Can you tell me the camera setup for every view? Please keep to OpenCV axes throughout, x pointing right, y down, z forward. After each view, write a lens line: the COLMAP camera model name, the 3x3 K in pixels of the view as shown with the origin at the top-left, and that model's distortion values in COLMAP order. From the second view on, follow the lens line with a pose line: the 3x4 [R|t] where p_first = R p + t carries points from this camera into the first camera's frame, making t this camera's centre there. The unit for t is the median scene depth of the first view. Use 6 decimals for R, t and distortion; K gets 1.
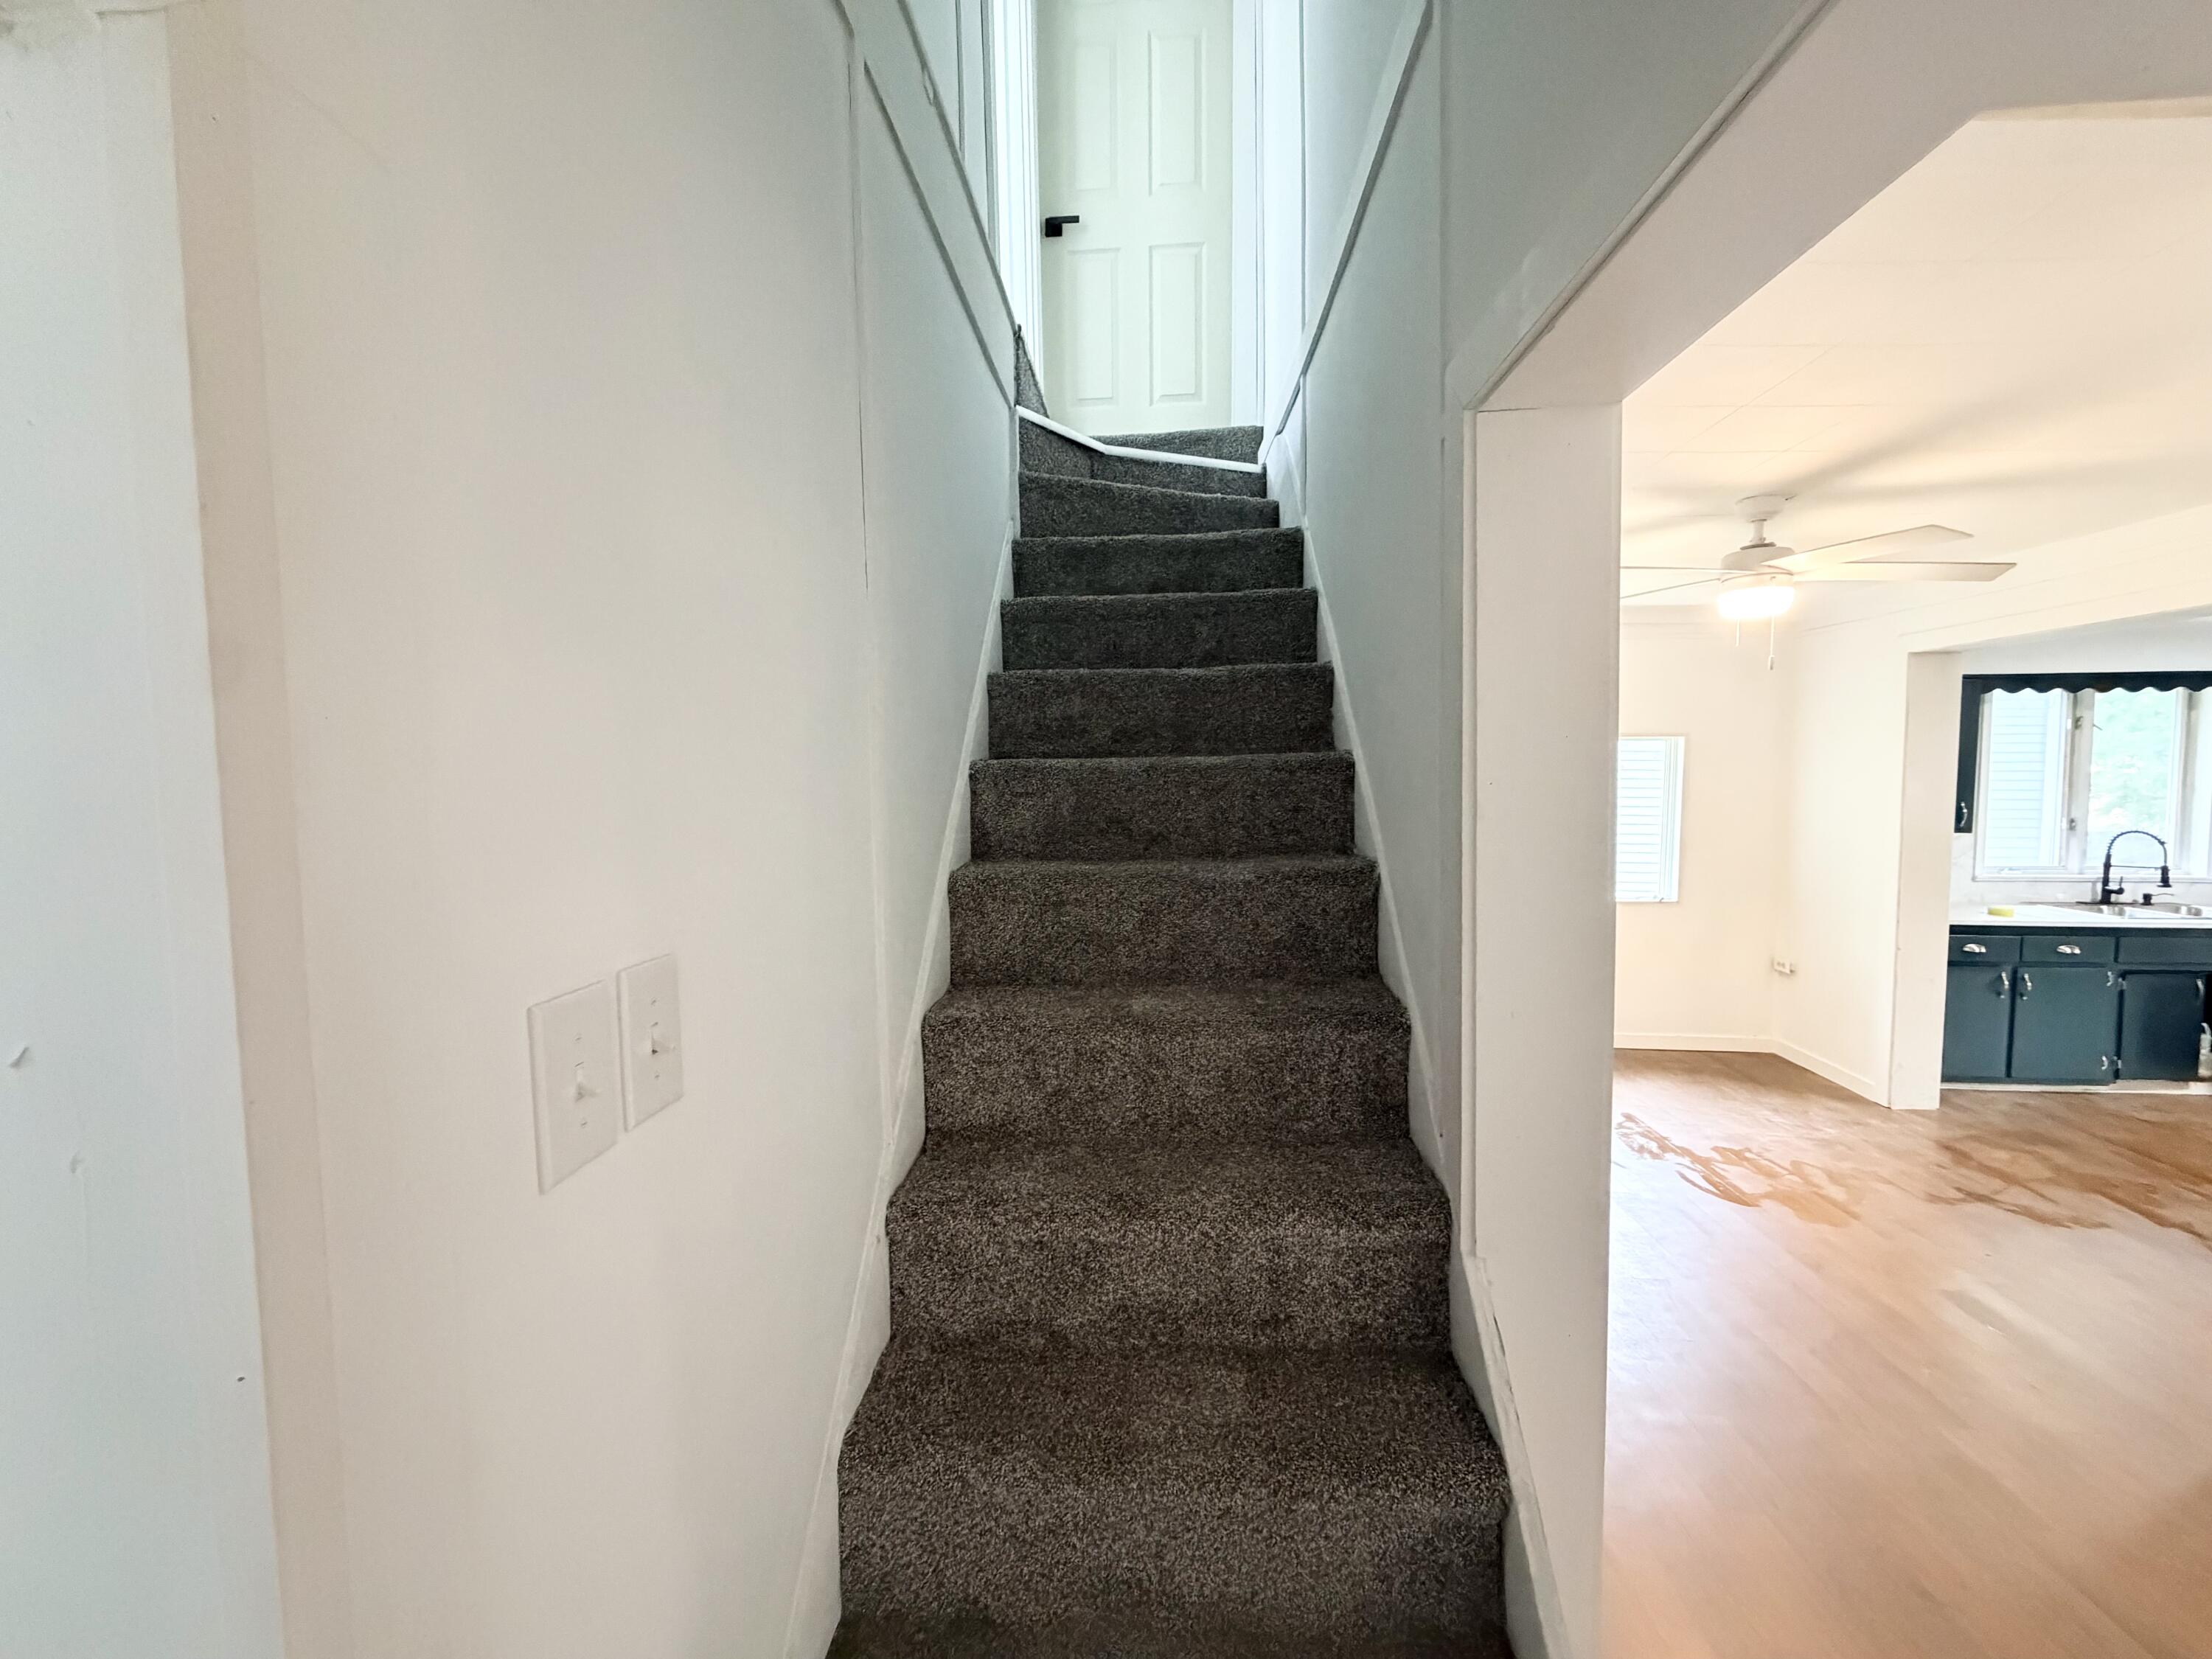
lens RADIAL K [[916.6, 0, 1098.4], [0, 916.6, 827.6], [0, 0, 1]] dist [0.001159, -0.000031]
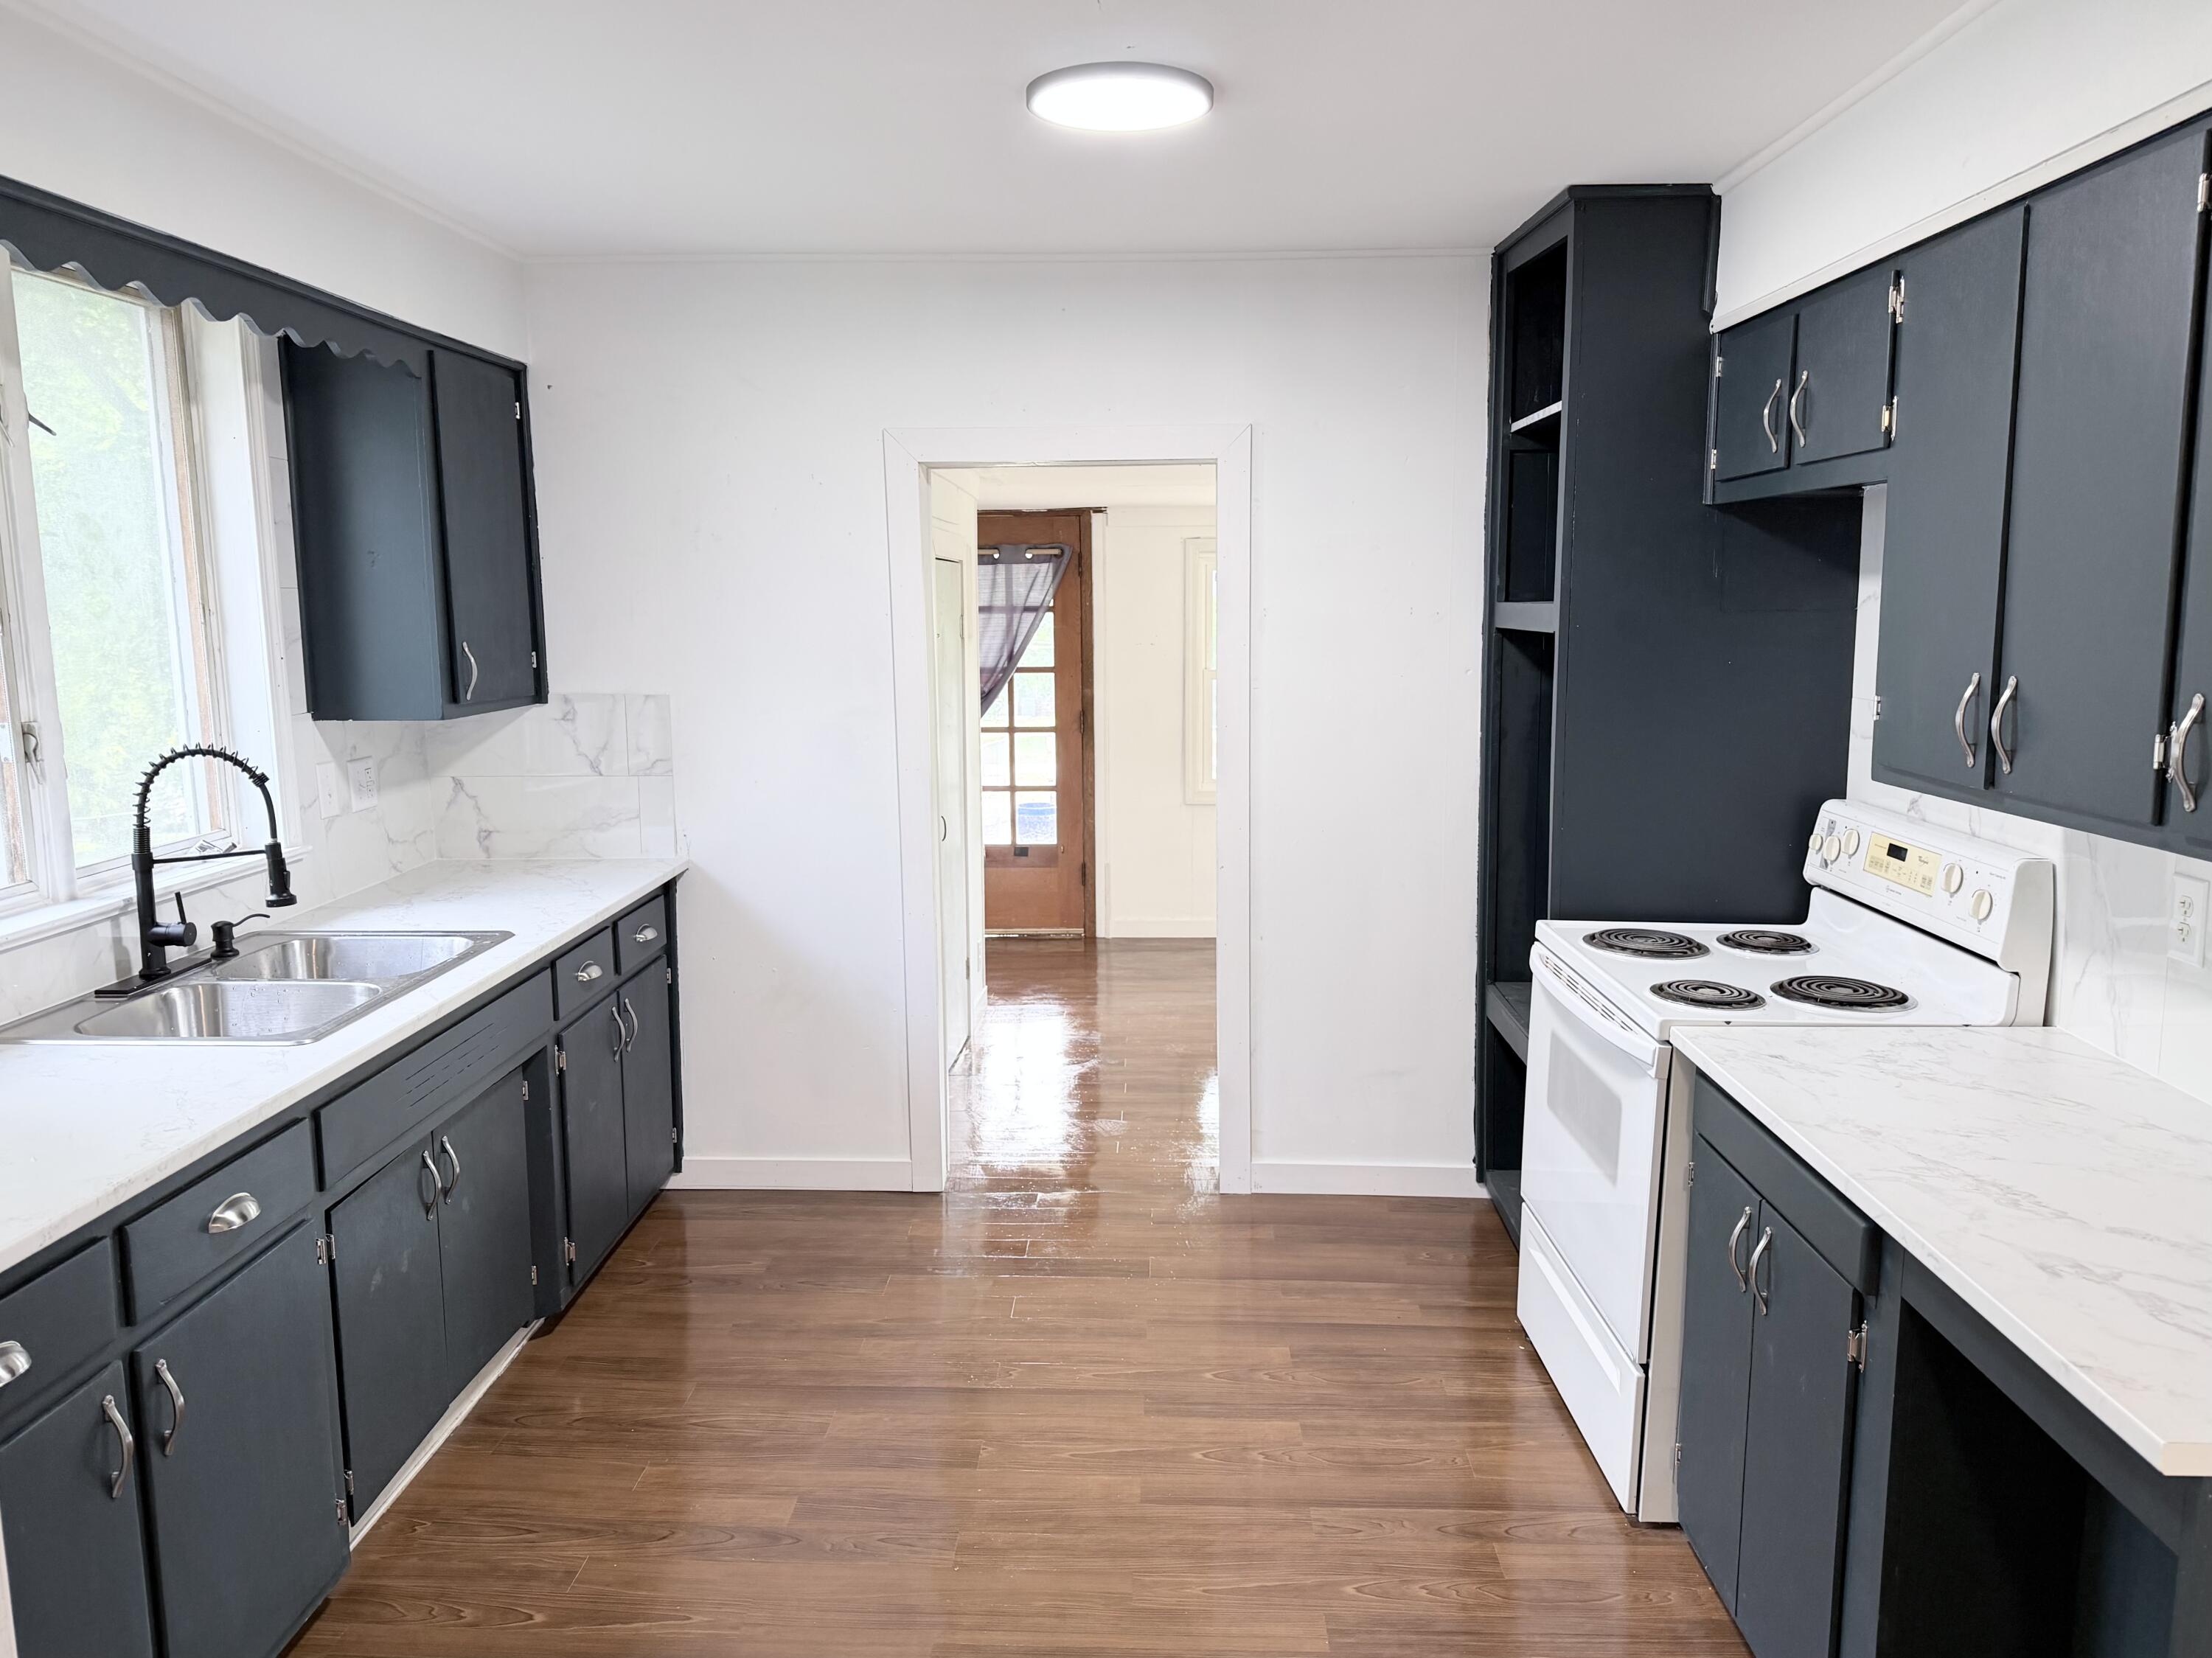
lens RADIAL K [[1626.8, 0, 1103.5], [0, 1626.8, 840.6], [0, 0, 1]] dist [0.009966, -0.004405]
pose [[-0.013463, -0.151598, 0.988351, 0.543662], [0.061232, 0.986460, 0.152142, -0.034143], [-0.998033, 0.062567, -0.003998, 0.685138]]
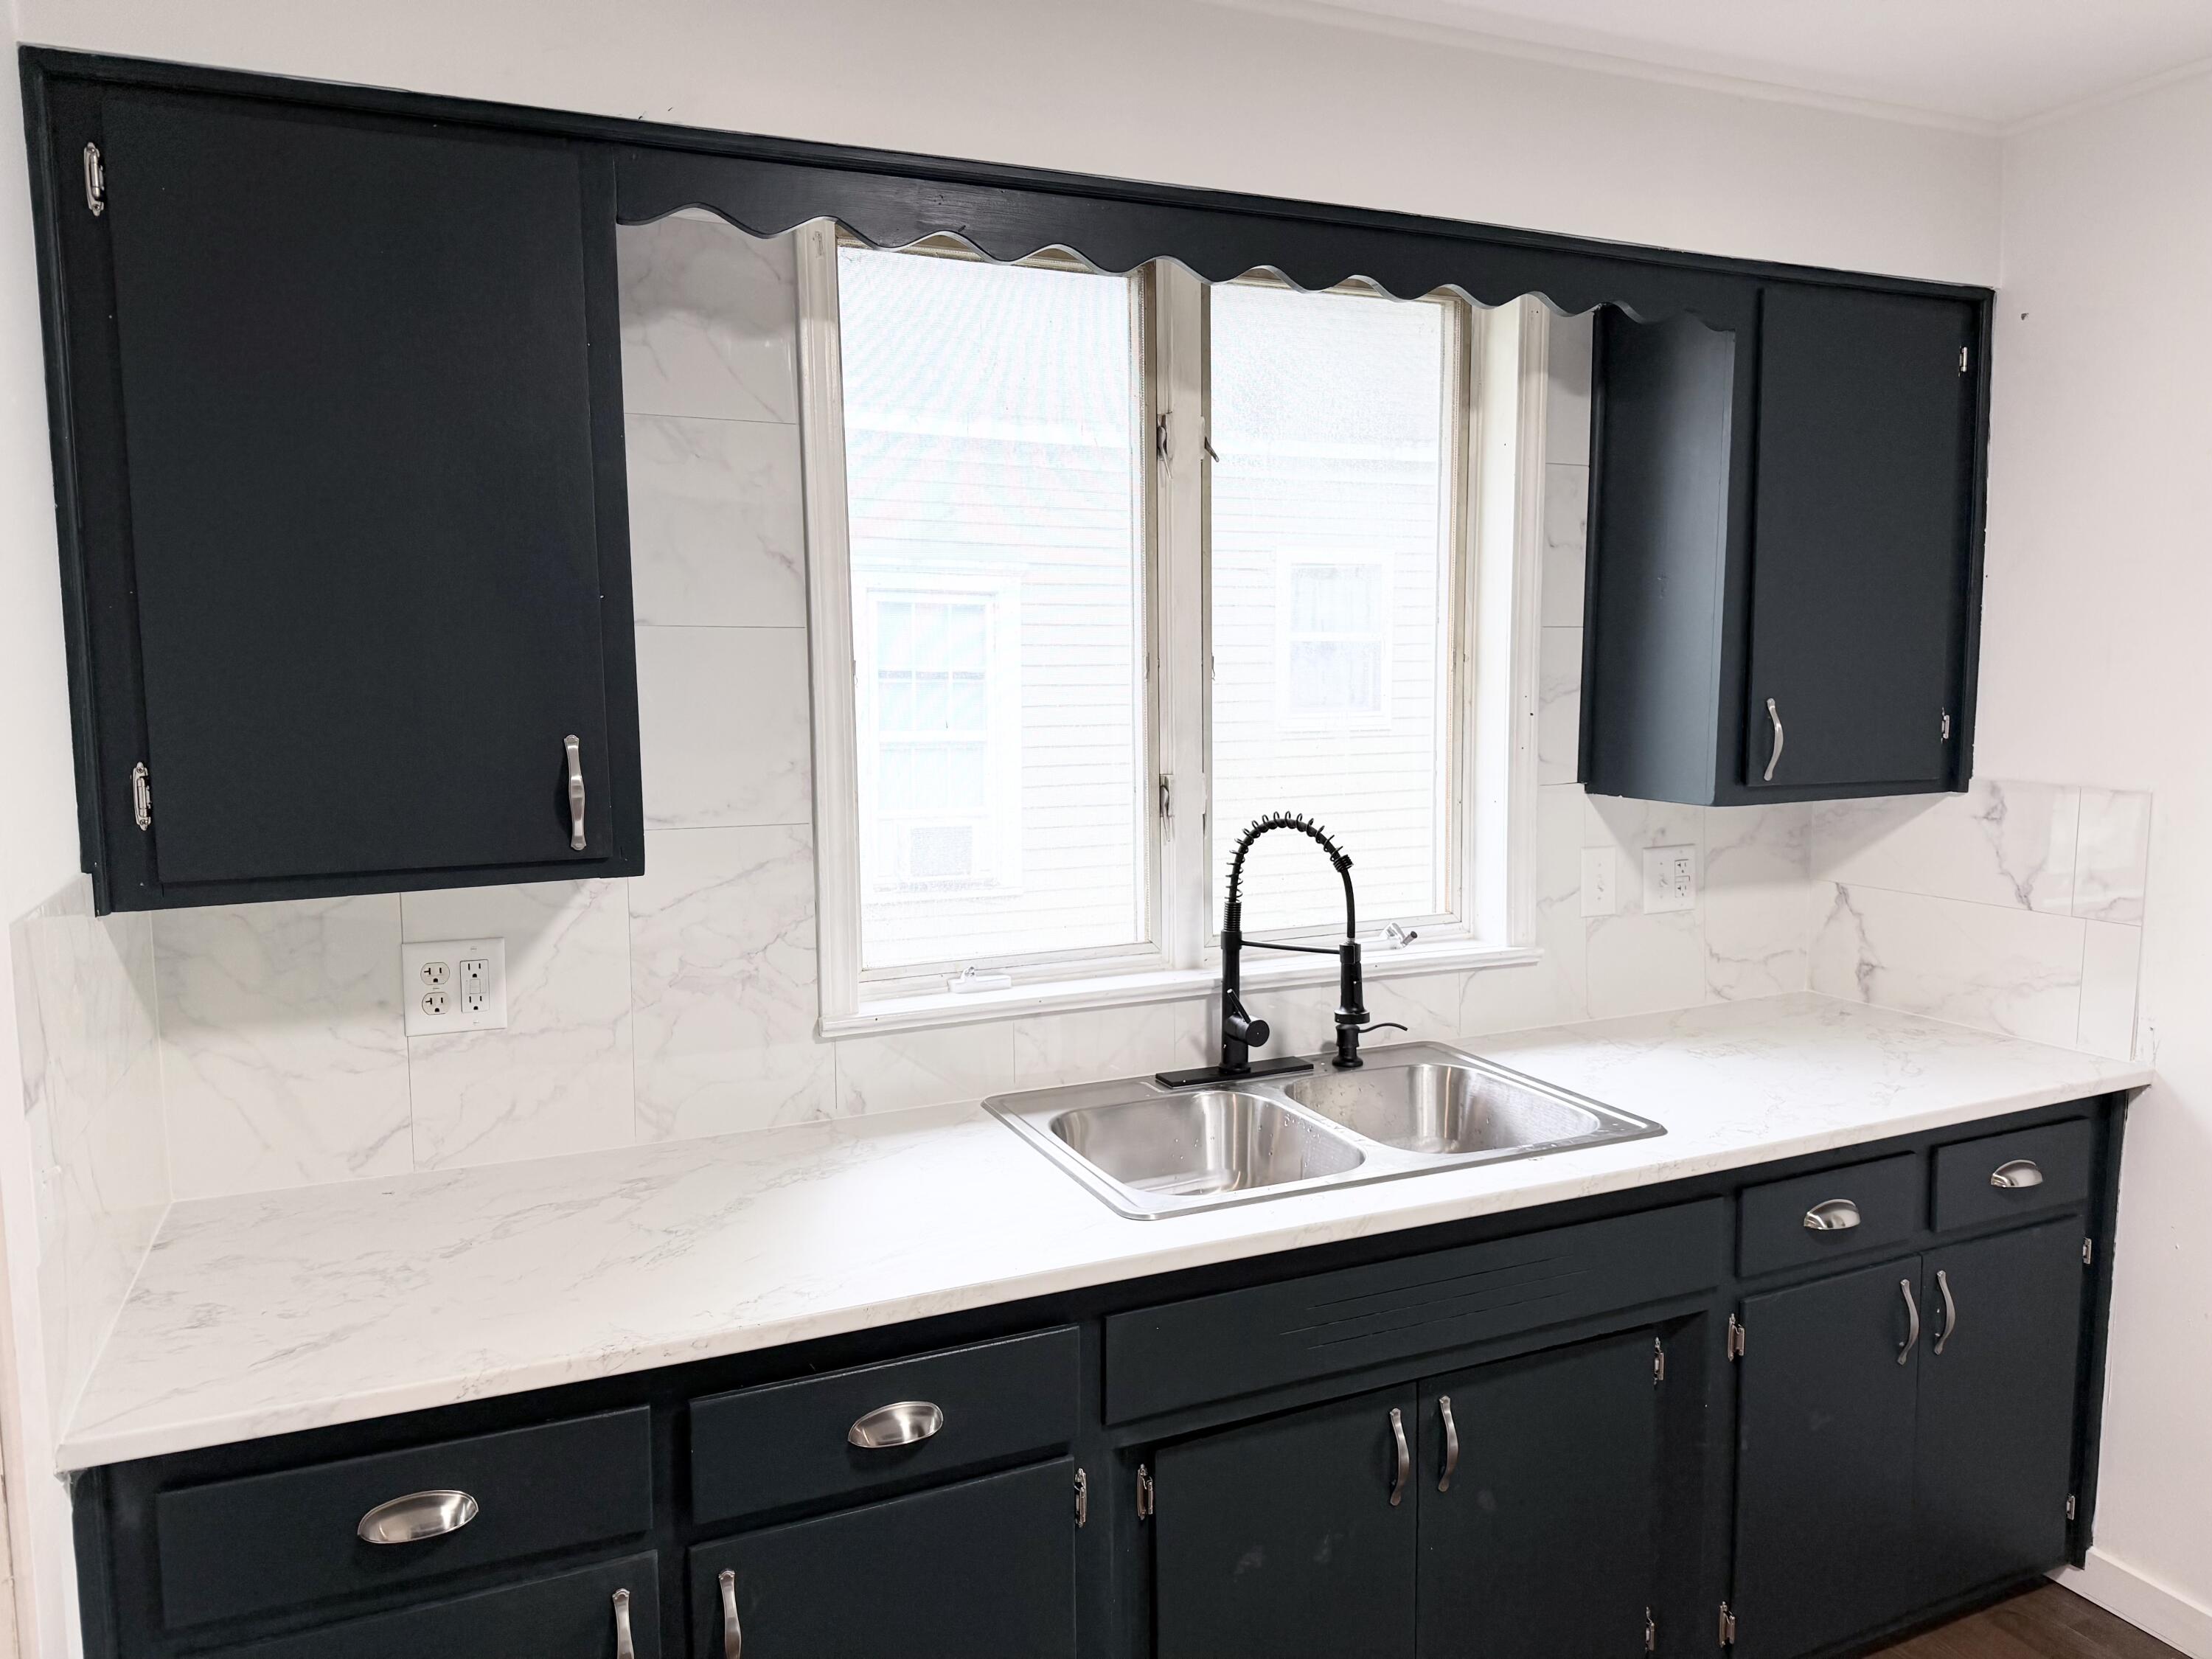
lens RADIAL K [[1551.7, 0, 1106.0], [0, 1551.7, 829.5], [0, 0, 1]] dist [0.013853, -0.023676]
pose [[0.895598, -0.057120, 0.441182, 0.885474], [0.035943, 0.997771, 0.056217, -0.021822], [-0.443410, -0.034491, 0.895655, 0.613154]]
